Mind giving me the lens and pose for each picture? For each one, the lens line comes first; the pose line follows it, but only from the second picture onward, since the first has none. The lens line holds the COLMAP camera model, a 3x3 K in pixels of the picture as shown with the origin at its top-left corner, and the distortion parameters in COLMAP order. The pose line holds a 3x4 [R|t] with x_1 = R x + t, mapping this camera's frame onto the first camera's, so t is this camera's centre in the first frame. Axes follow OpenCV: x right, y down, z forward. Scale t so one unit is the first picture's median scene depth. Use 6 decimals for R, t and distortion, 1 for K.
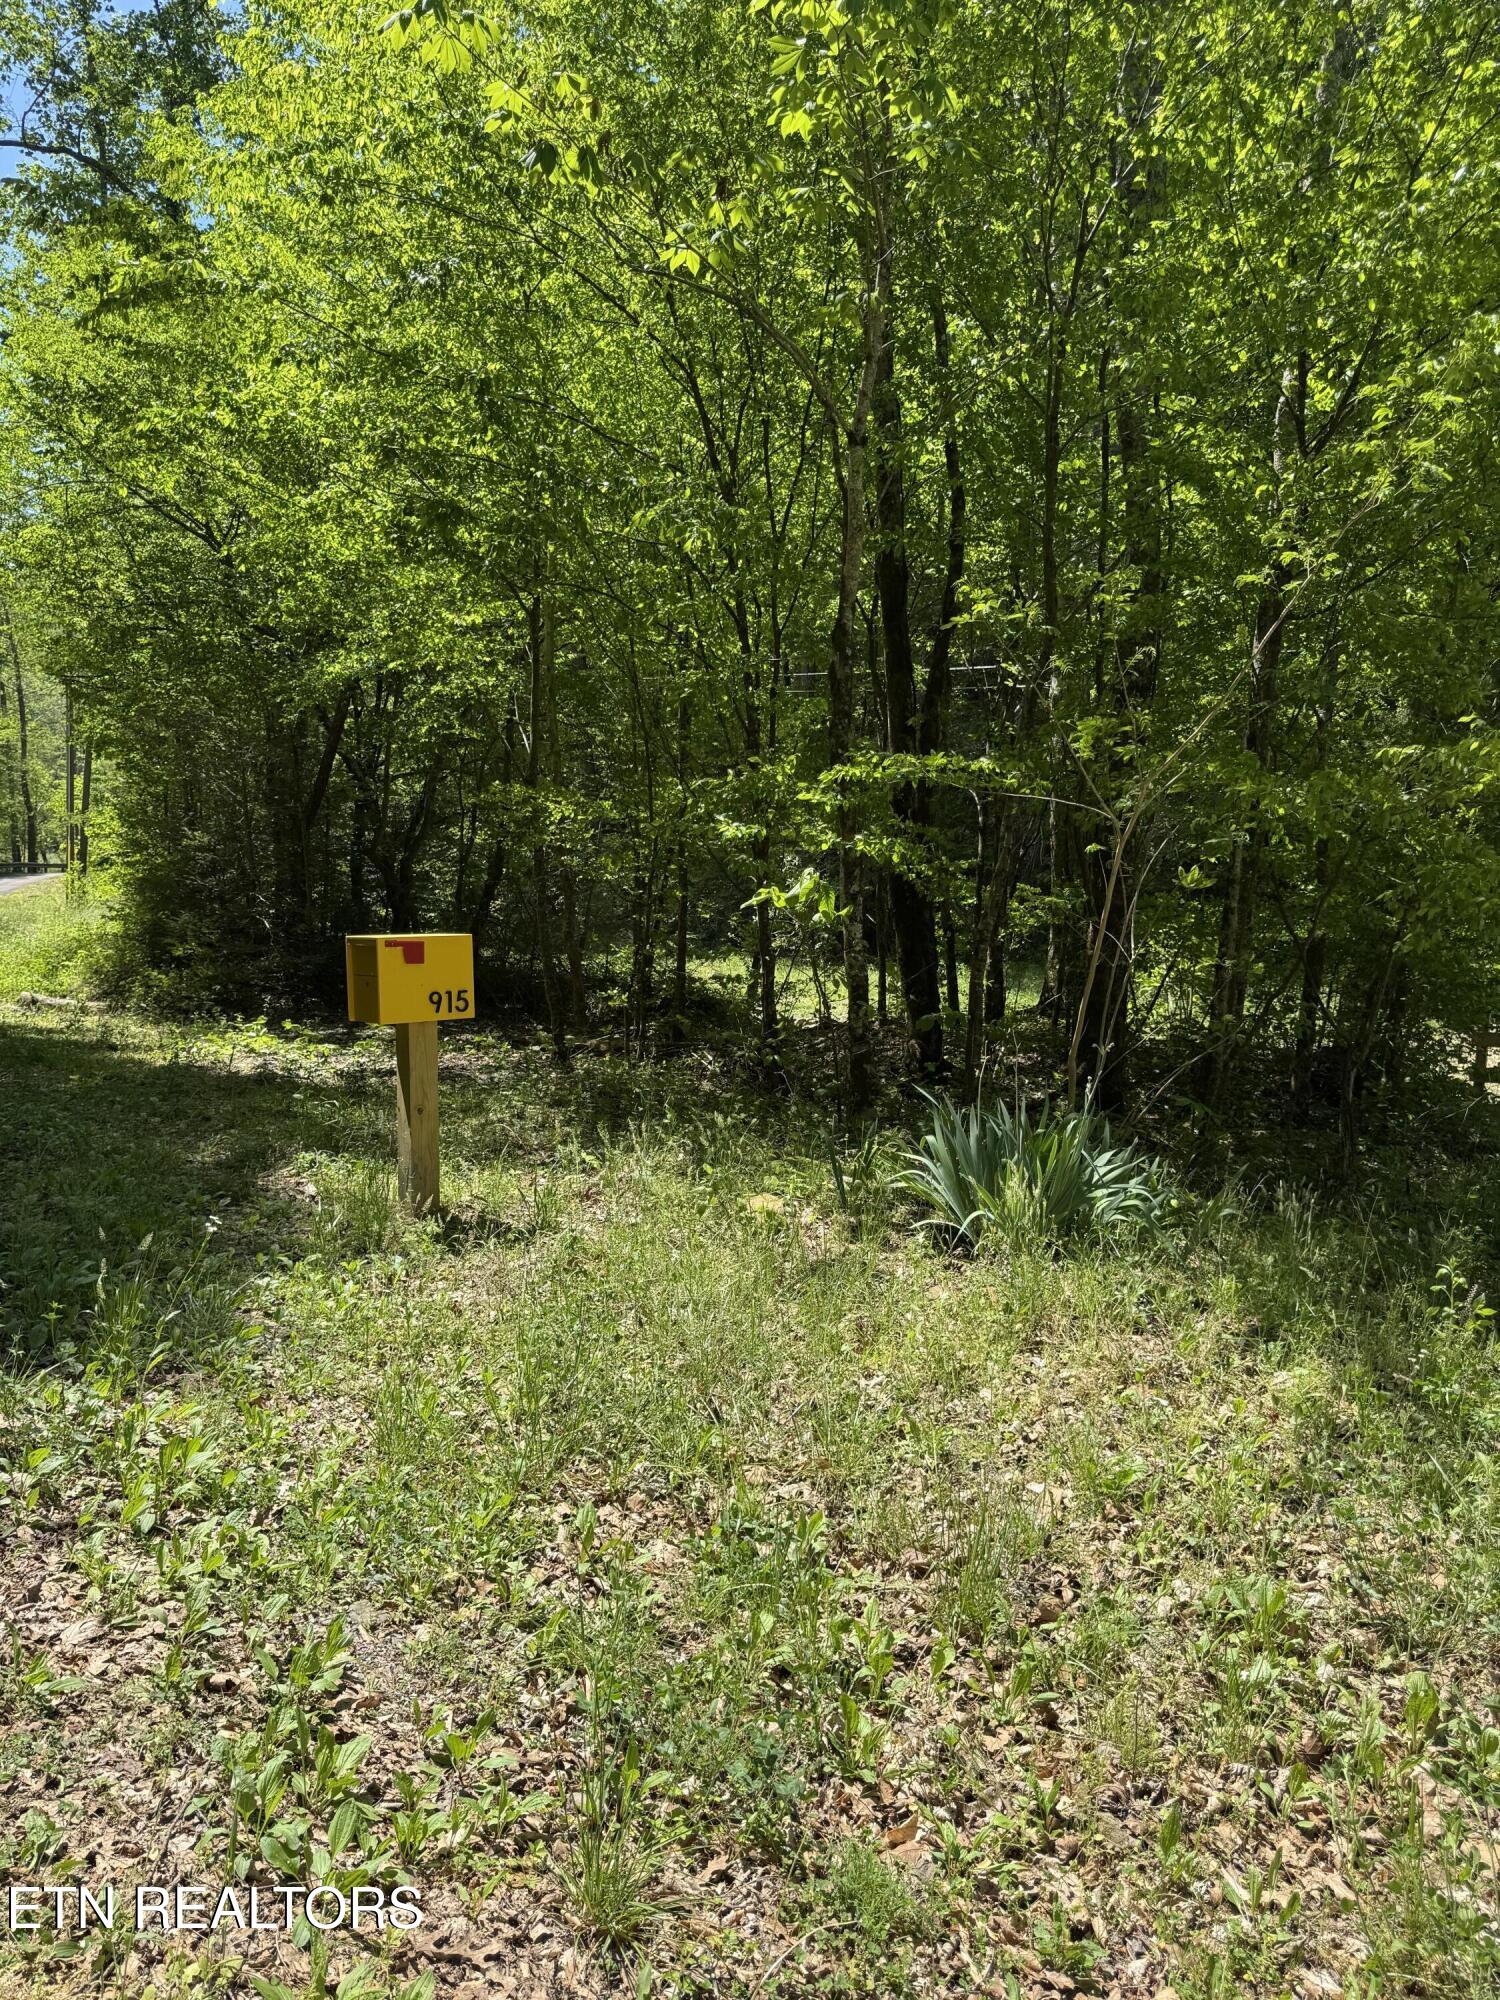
lens RADIAL K [[1413.9, 0, 750.0], [0, 1413.9, 1000.0], [0, 0, 1]] dist [0.021170, -0.035315]
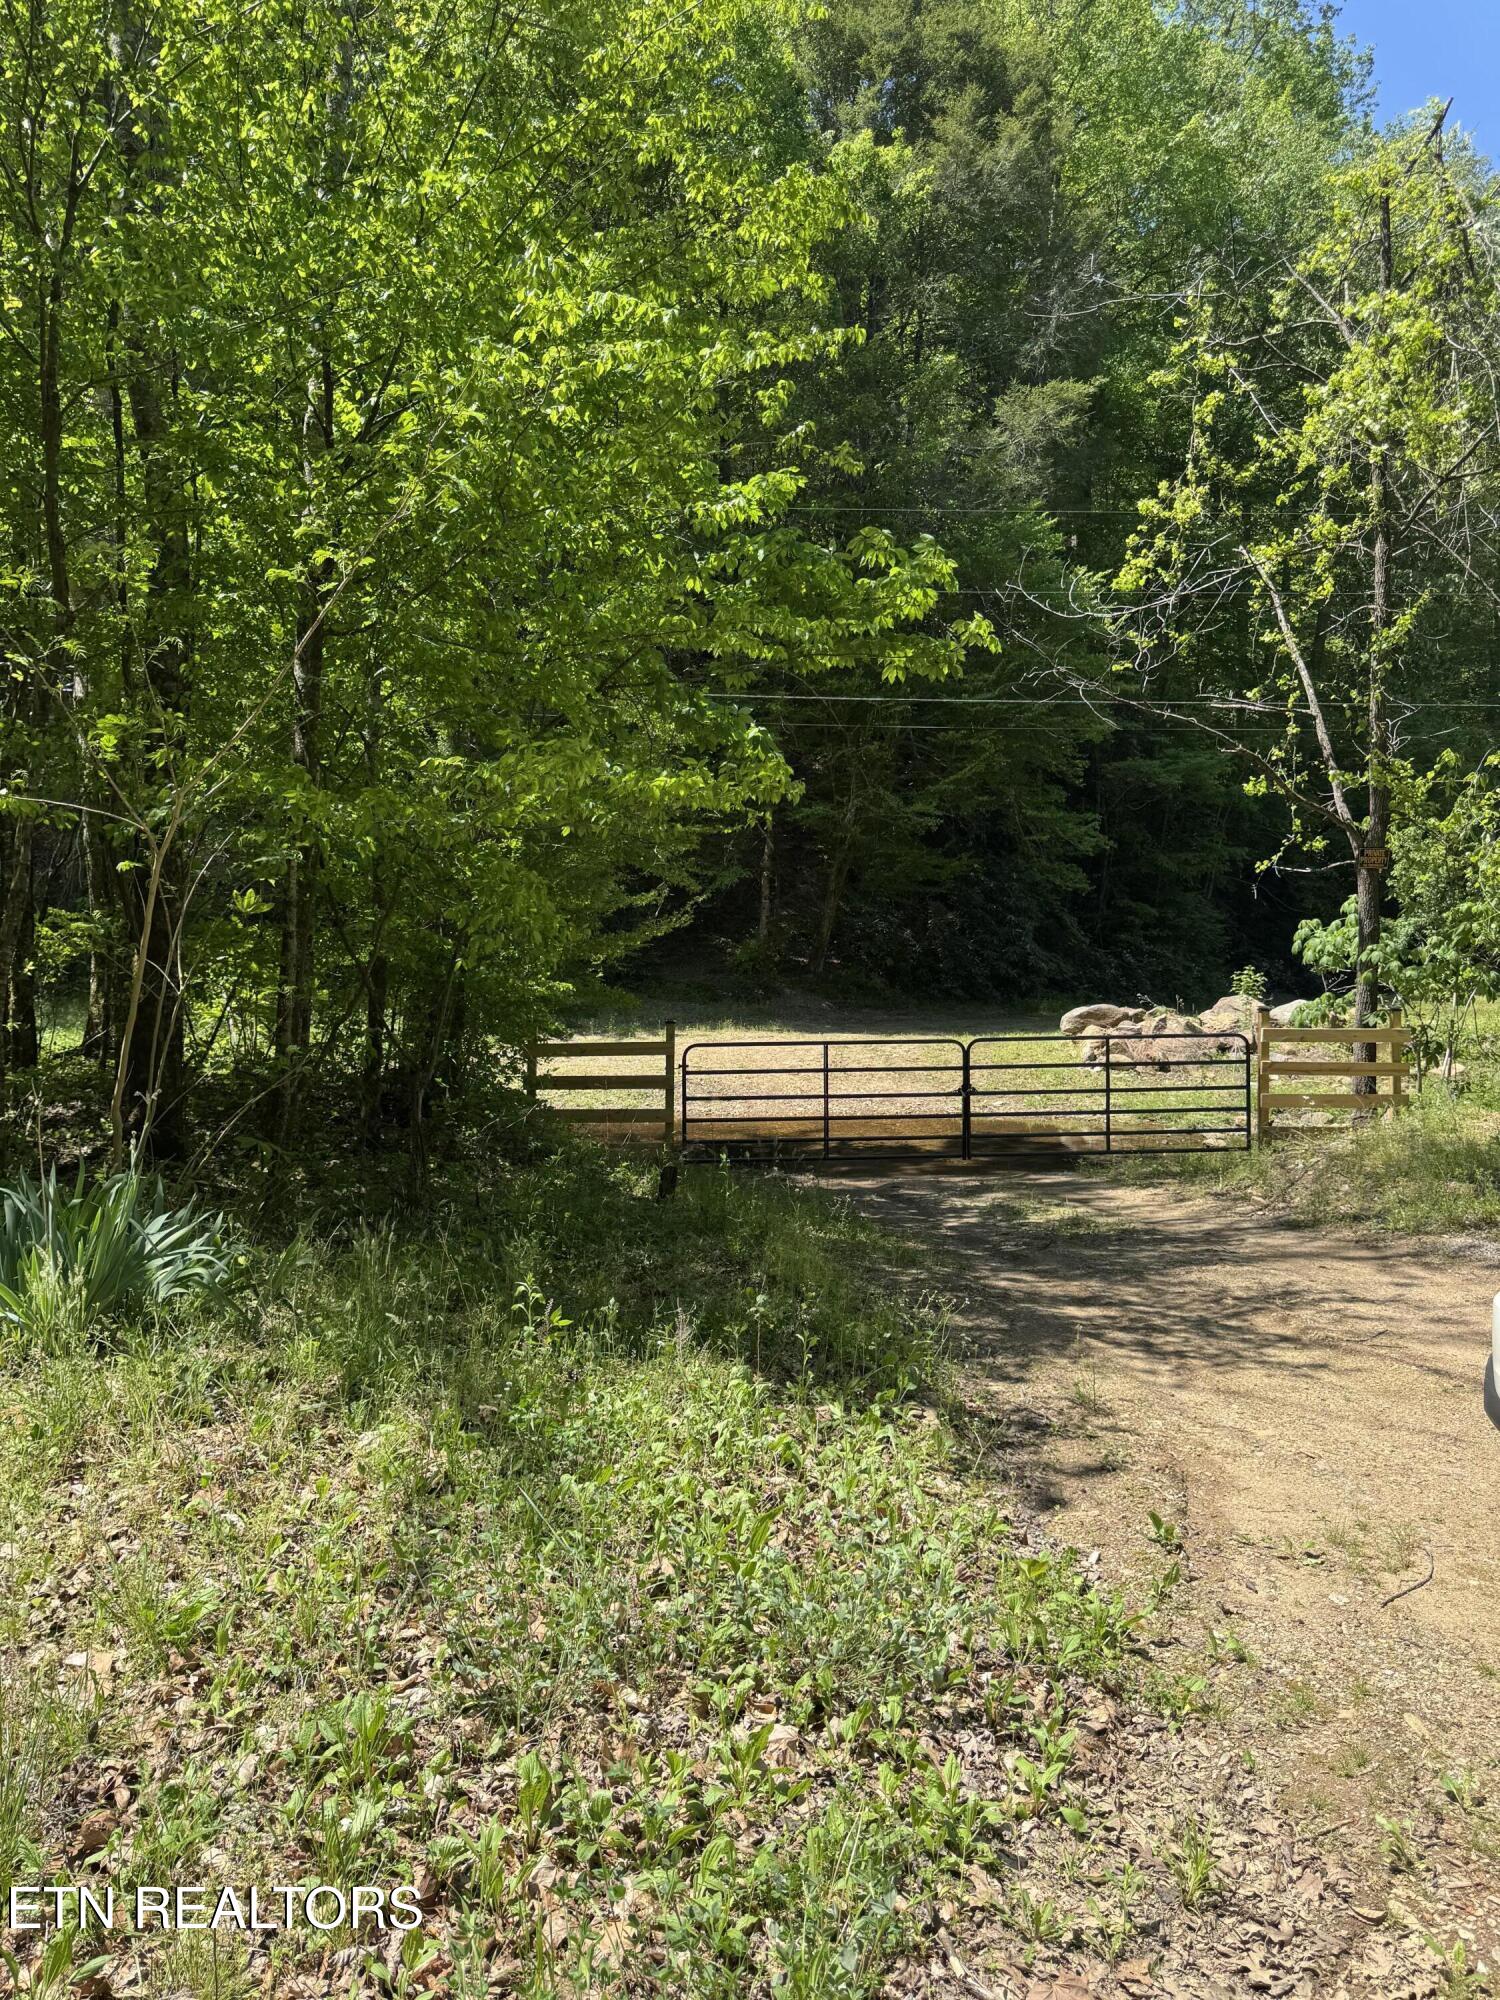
lens RADIAL K [[1413.9, 0, 750.0], [0, 1413.9, 1000.0], [0, 0, 1]] dist [0.021170, -0.035315]
pose [[0.803600, -0.048321, 0.593205, 0.048595], [0.059323, 0.998238, 0.000951, -0.003478], [-0.592206, 0.034426, 0.805051, 0.118335]]
